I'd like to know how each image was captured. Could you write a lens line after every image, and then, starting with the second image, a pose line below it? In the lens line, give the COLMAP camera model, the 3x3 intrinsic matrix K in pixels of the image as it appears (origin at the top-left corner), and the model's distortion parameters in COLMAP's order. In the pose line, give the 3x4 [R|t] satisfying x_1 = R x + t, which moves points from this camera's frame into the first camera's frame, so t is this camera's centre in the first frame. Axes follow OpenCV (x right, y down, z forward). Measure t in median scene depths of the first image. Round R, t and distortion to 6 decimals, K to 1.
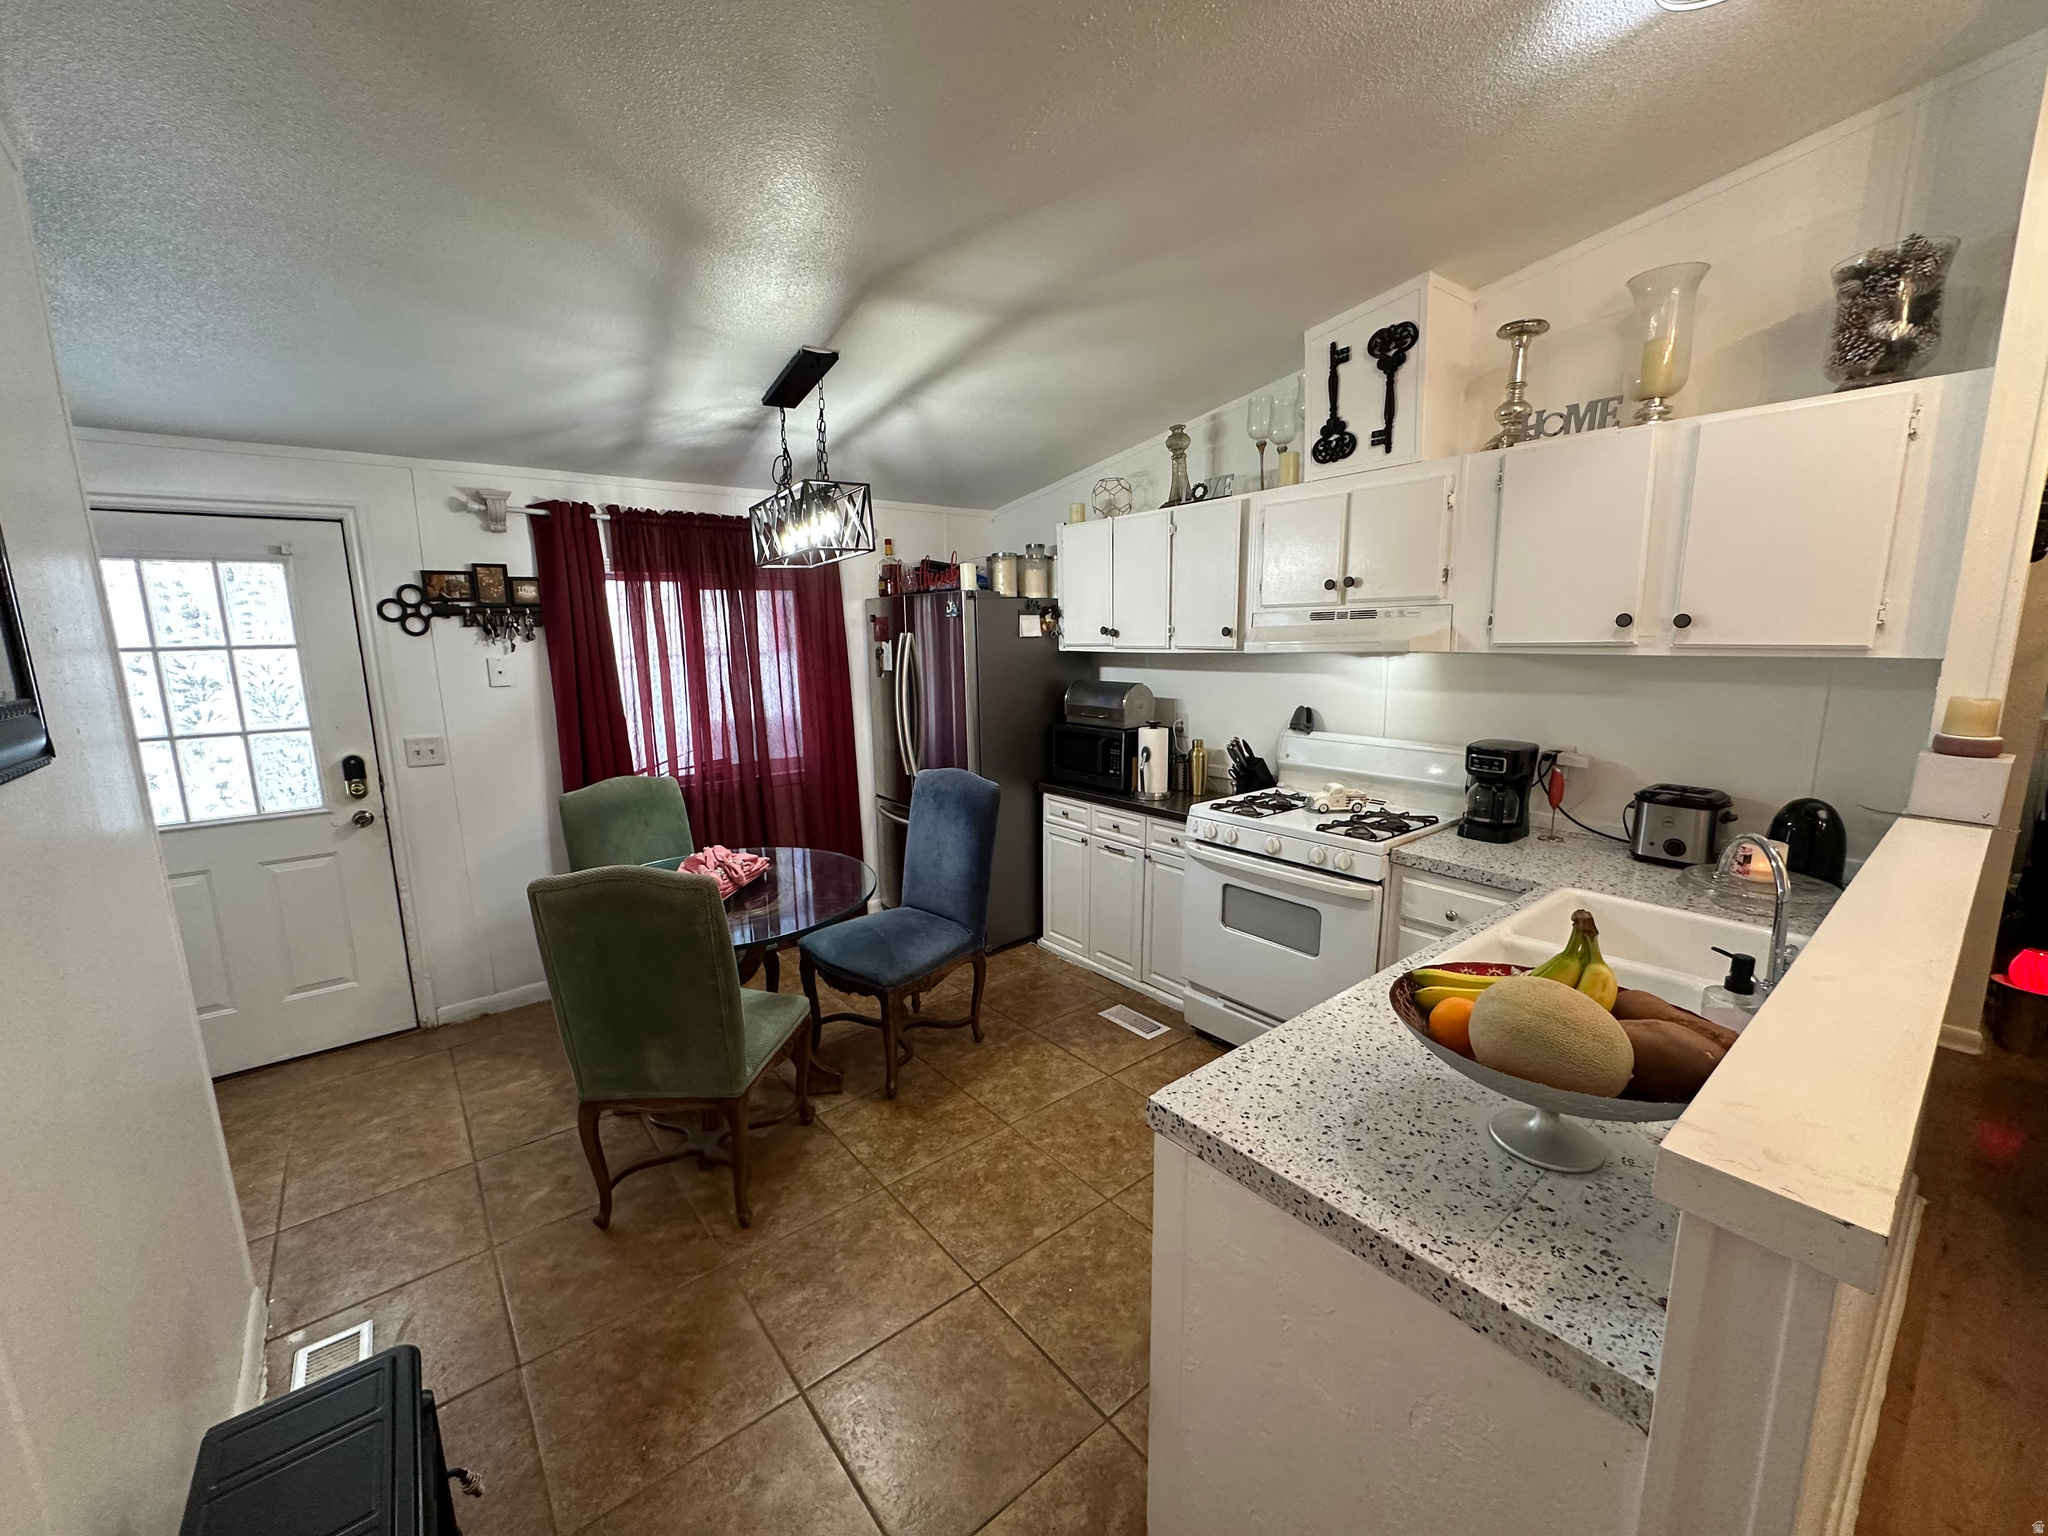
lens RADIAL K [[807.9, 0, 1027.2], [0, 807.9, 767.9], [0, 0, 1]] dist [-0.000414, 0.000226]
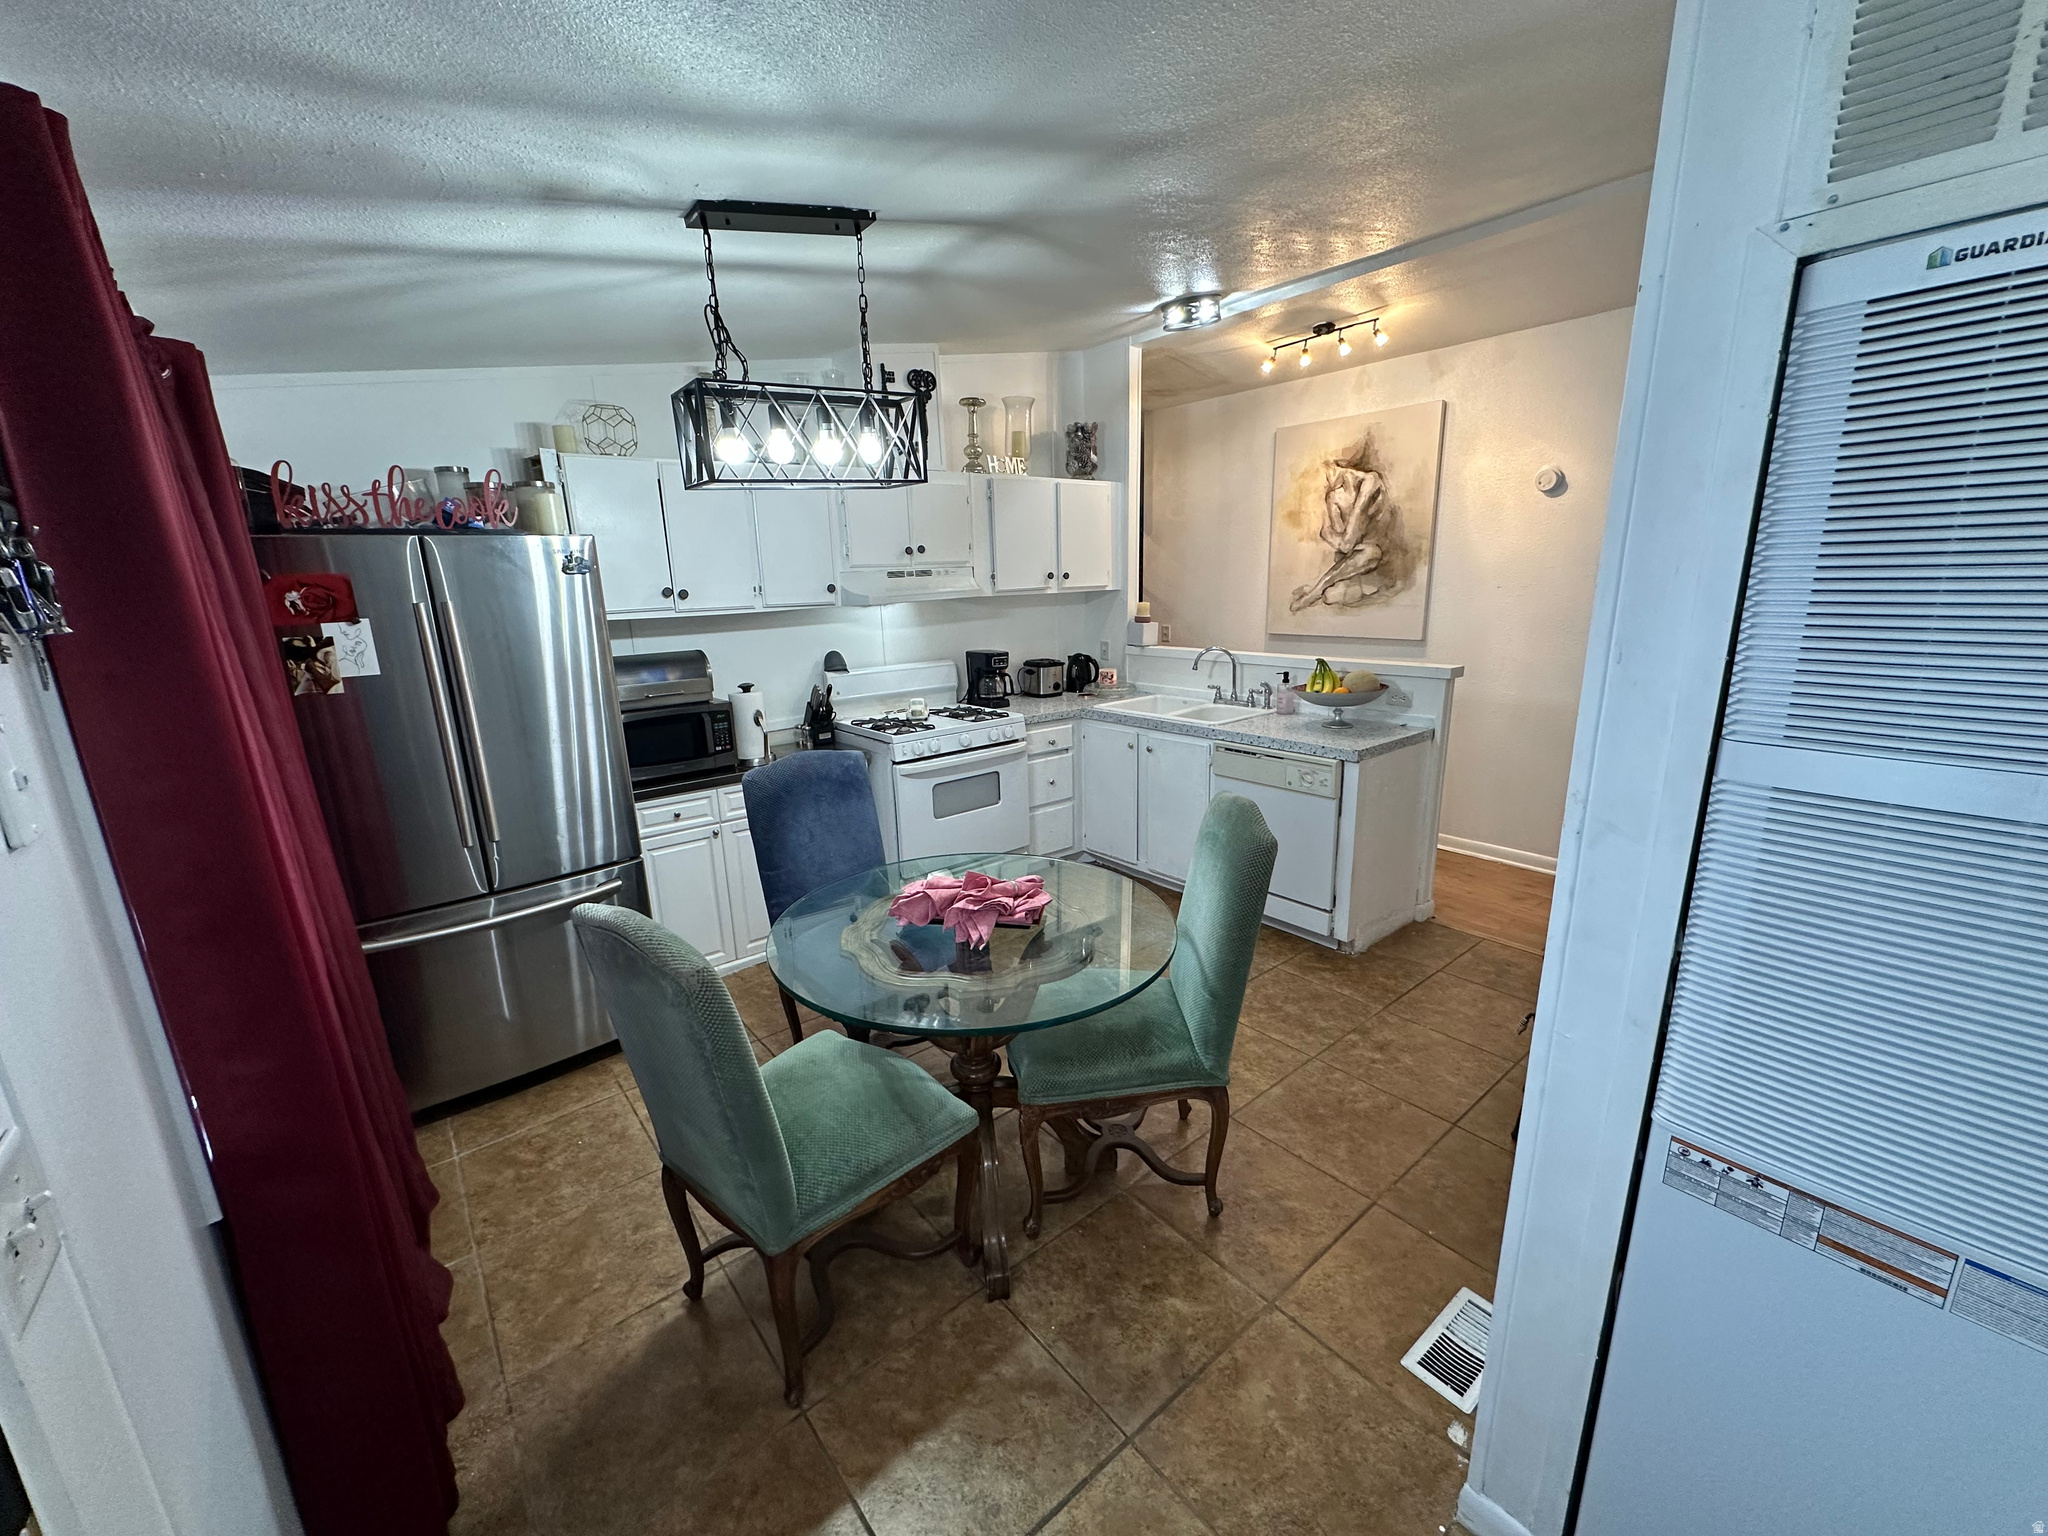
lens RADIAL K [[807.9, 0, 1026.8], [0, 807.9, 773.6], [0, 0, 1]] dist [-0.000414, 0.000226]
pose [[-0.014422, -0.228820, 0.973362, -1.044548], [0.194674, 0.954192, 0.227198, -0.142430], [-0.980762, 0.192765, 0.030784, 0.852806]]
